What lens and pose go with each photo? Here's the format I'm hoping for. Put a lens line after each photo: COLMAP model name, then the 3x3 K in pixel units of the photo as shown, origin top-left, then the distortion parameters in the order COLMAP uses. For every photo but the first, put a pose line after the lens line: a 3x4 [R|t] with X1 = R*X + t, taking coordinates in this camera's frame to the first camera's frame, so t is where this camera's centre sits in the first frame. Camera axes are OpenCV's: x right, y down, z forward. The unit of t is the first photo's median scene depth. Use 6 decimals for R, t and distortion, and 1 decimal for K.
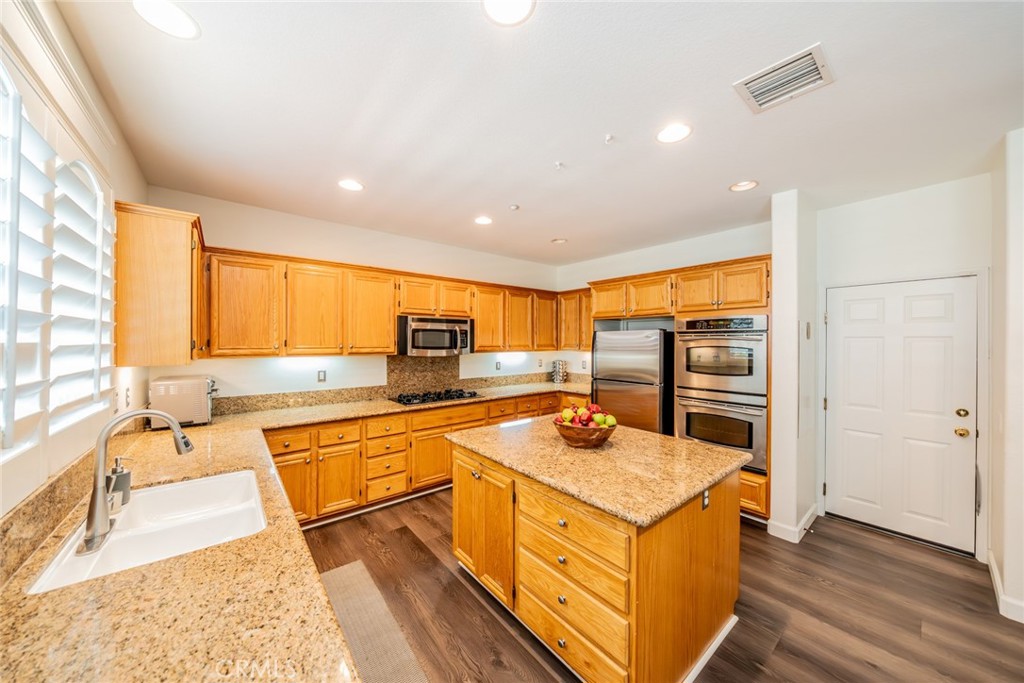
lens RADIAL K [[349.7, 0, 510.0], [0, 349.7, 341.5], [0, 0, 1]] dist [-0.000601, -0.000030]
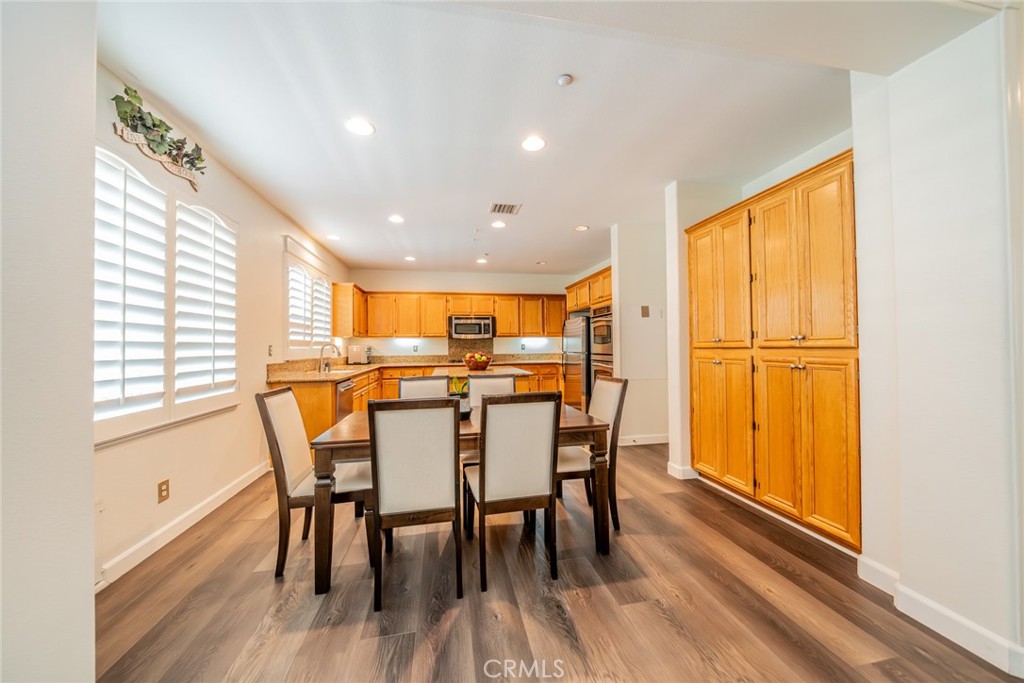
lens RADIAL K [[349.7, 0, 510.0], [0, 349.7, 341.5], [0, 0, 1]] dist [-0.000601, -0.000030]
pose [[0.876987, -0.017499, -0.480196, 0.868684], [0.011741, 0.999819, -0.014993, 0.091786], [0.480371, 0.007511, 0.877033, -0.482467]]
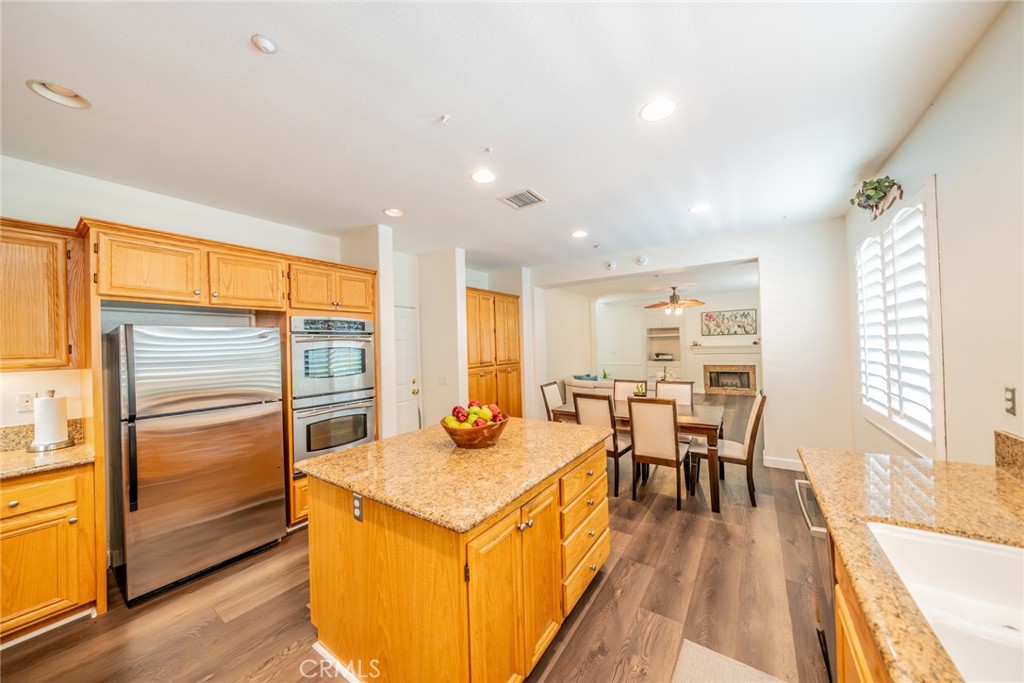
lens RADIAL K [[349.7, 0, 510.0], [0, 349.7, 341.5], [0, 0, 1]] dist [-0.000601, -0.000030]
pose [[-0.276690, 0.016130, 0.960824, -0.442772], [0.027068, 0.999593, -0.008986, 0.016396], [-0.960578, 0.023521, -0.277014, 0.712294]]
